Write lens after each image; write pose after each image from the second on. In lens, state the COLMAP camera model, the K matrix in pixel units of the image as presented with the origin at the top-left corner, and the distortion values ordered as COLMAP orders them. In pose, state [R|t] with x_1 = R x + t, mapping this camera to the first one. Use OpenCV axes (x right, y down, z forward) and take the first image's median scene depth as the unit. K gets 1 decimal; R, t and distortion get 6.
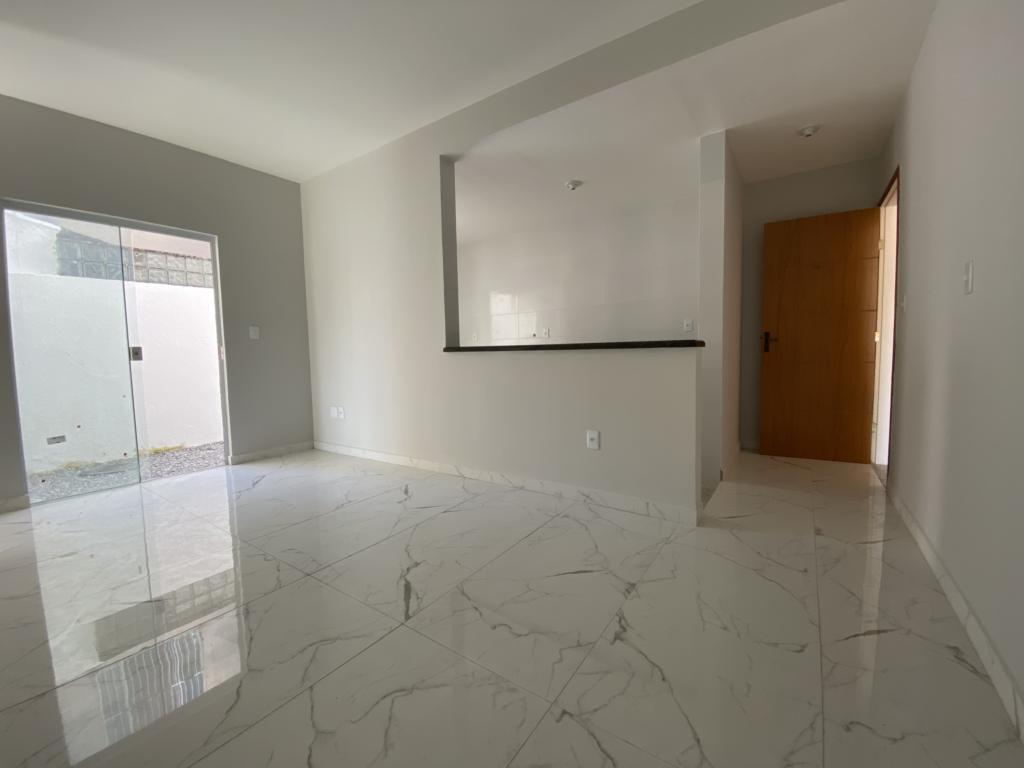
lens RADIAL K [[416.2, 0, 513.6], [0, 416.2, 382.7], [0, 0, 1]] dist [0.015270, -0.017776]
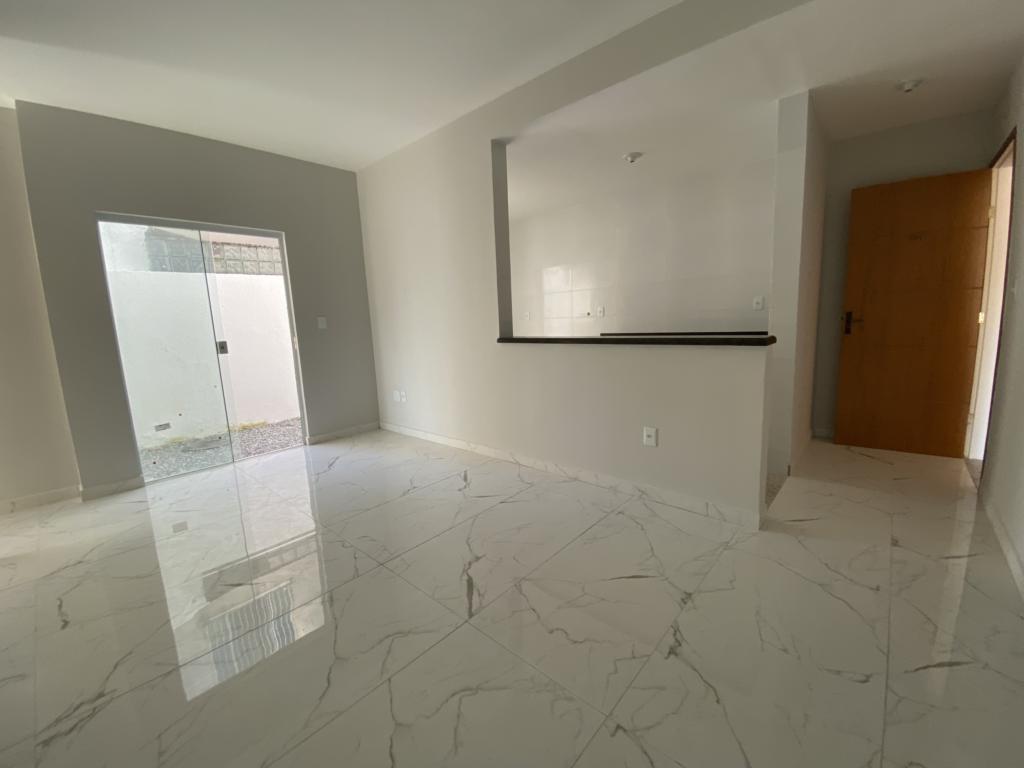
lens RADIAL K [[416.2, 0, 513.6], [0, 416.2, 382.7], [0, 0, 1]] dist [0.015270, -0.017776]
pose [[0.991899, -0.002329, -0.127007, -0.002914], [0.013169, 0.996330, 0.084577, -0.072914], [0.126344, -0.085565, 0.988289, -0.002669]]
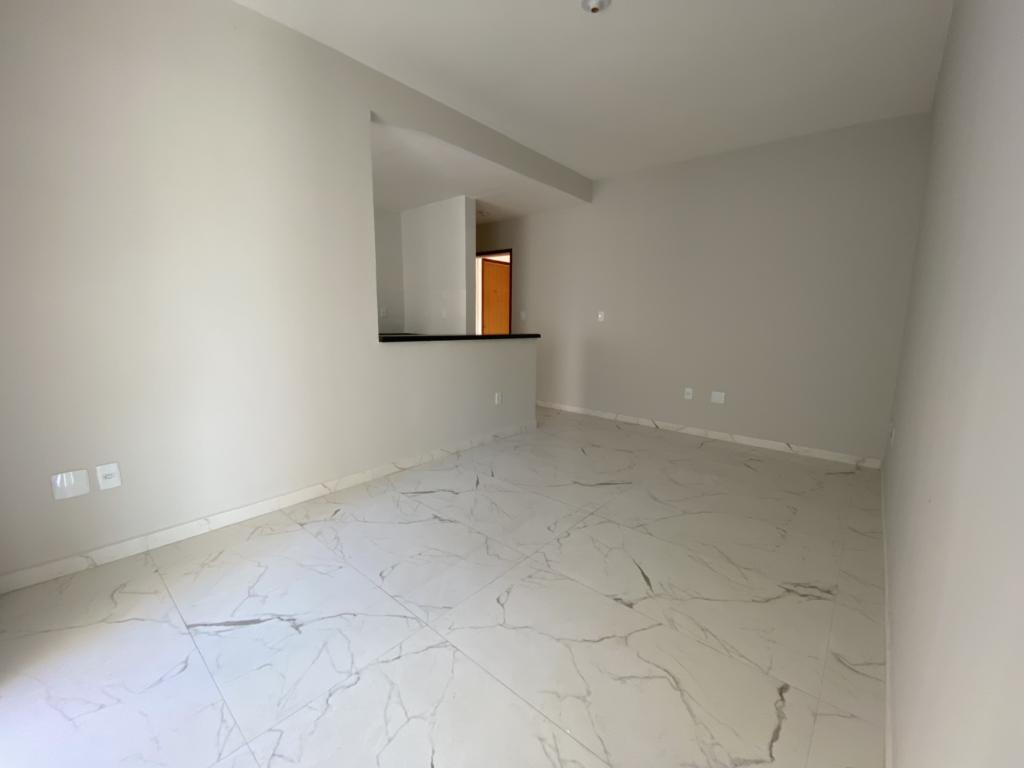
lens RADIAL K [[415.2, 0, 513.6], [0, 415.2, 382.6], [0, 0, 1]] dist [0.017988, -0.019254]
pose [[0.099949, -0.132161, 0.986176, -1.233554], [0.051366, 0.990503, 0.127535, -0.104713], [-0.993666, 0.037909, 0.105789, 0.747962]]
